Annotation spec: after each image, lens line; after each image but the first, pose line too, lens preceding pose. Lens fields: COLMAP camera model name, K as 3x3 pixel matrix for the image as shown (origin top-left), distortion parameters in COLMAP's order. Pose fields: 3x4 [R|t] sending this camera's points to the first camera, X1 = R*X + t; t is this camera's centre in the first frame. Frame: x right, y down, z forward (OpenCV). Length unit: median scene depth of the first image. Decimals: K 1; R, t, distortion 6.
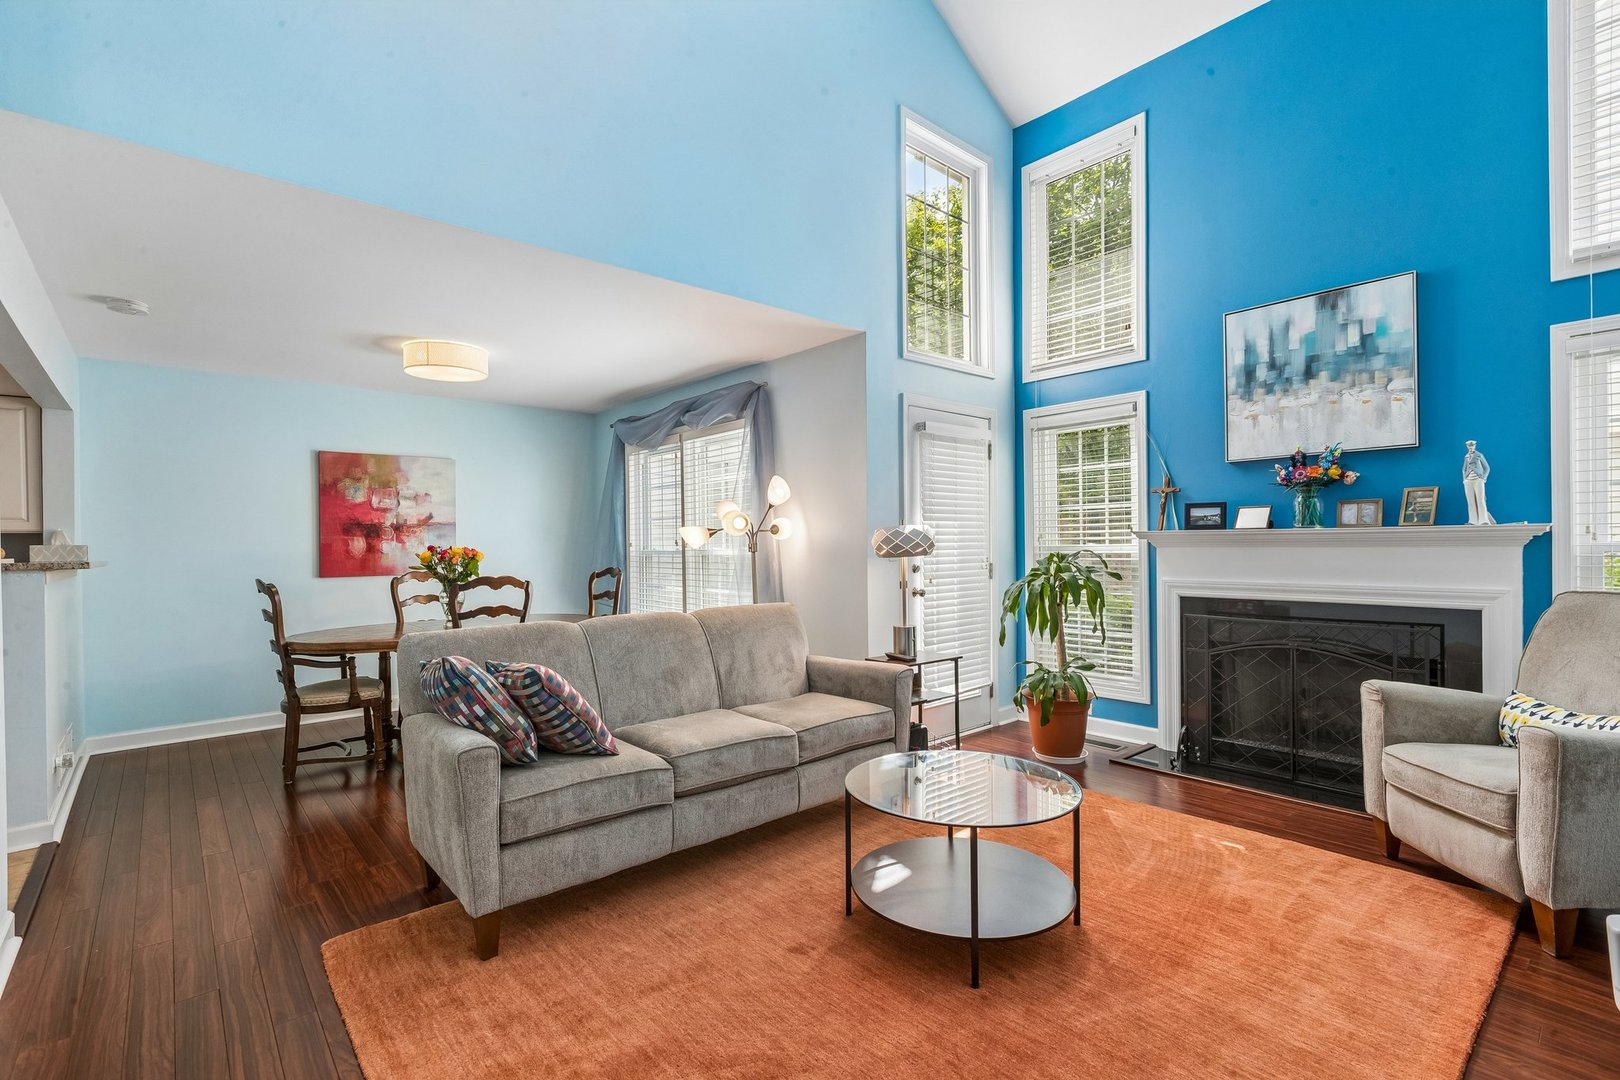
lens RADIAL K [[730.8, 0, 809.1], [0, 730.8, 543.6], [0, 0, 1]] dist [0.002331, 0.000272]
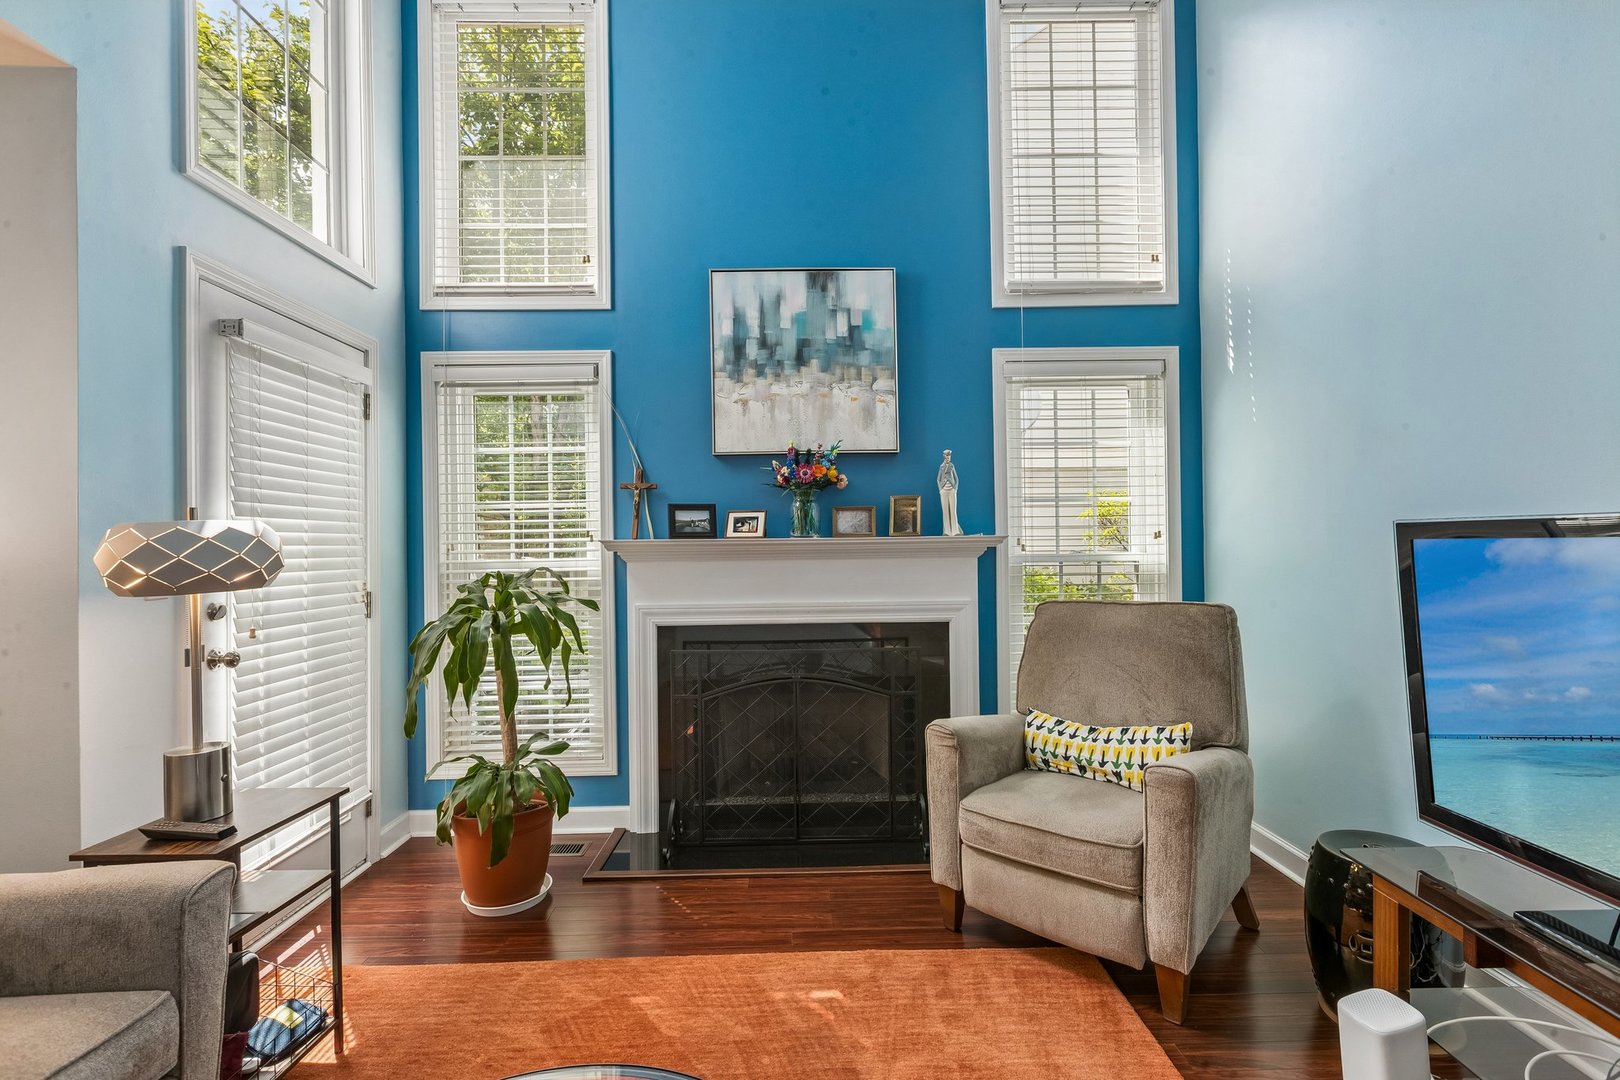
lens RADIAL K [[730.8, 0, 809.1], [0, 730.8, 543.6], [0, 0, 1]] dist [0.002331, 0.000272]
pose [[0.646750, 0.005902, 0.762679, 0.031715], [0.006597, 0.999889, -0.013332, -0.002859], [-0.762674, 0.013654, 0.646639, 0.433231]]
